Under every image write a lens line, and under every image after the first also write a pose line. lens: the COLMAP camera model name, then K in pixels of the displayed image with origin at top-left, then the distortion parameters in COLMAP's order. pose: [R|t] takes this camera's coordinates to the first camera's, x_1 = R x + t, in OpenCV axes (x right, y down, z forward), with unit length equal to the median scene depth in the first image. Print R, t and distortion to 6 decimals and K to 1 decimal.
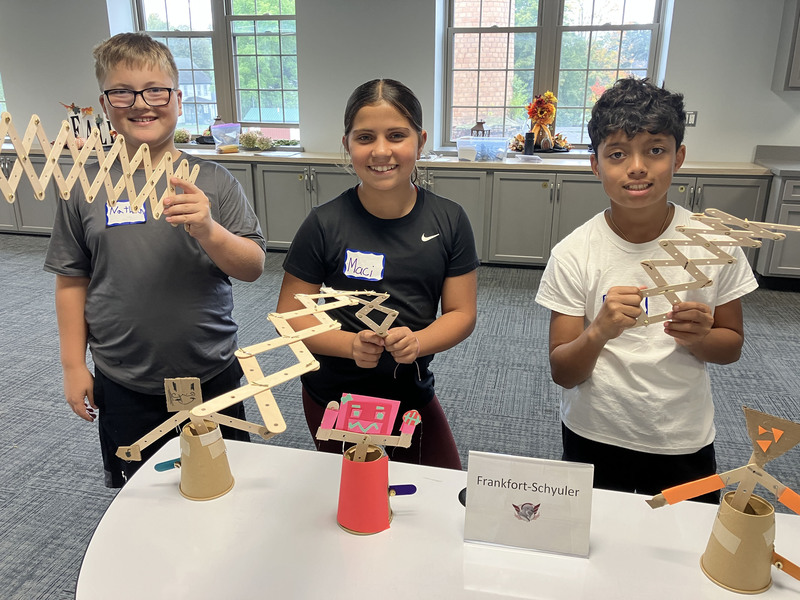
lens RADIAL K [[668.1, 0, 398.0], [0, 668.1, 283.8], [0, 0, 1]] dist [0.007342, 0.002793]
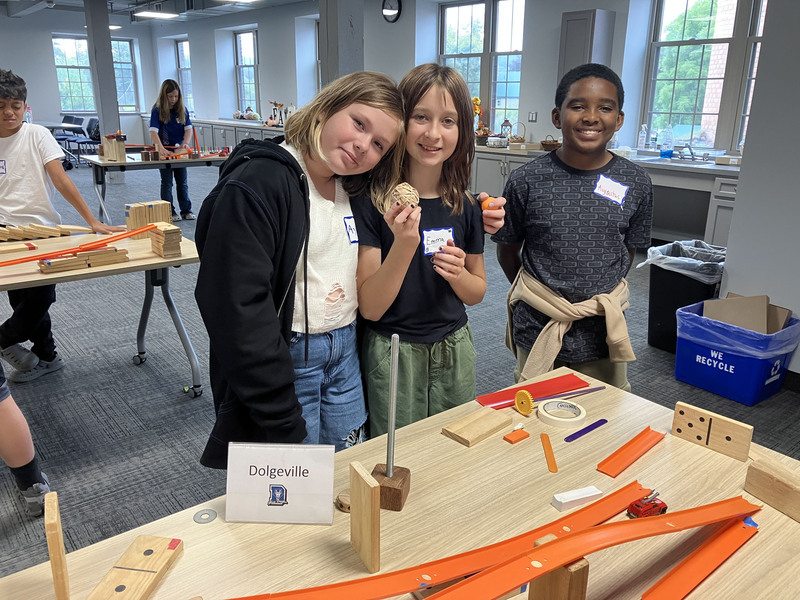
lens RADIAL K [[654.8, 0, 402.2], [0, 654.8, 296.0], [0, 0, 1]] dist [0.027542, -0.045151]
pose [[0.802063, 0.182857, -0.568558, 0.904485], [-0.176659, 0.982015, 0.066619, 0.070787], [0.570514, 0.047008, 0.819942, -0.241310]]
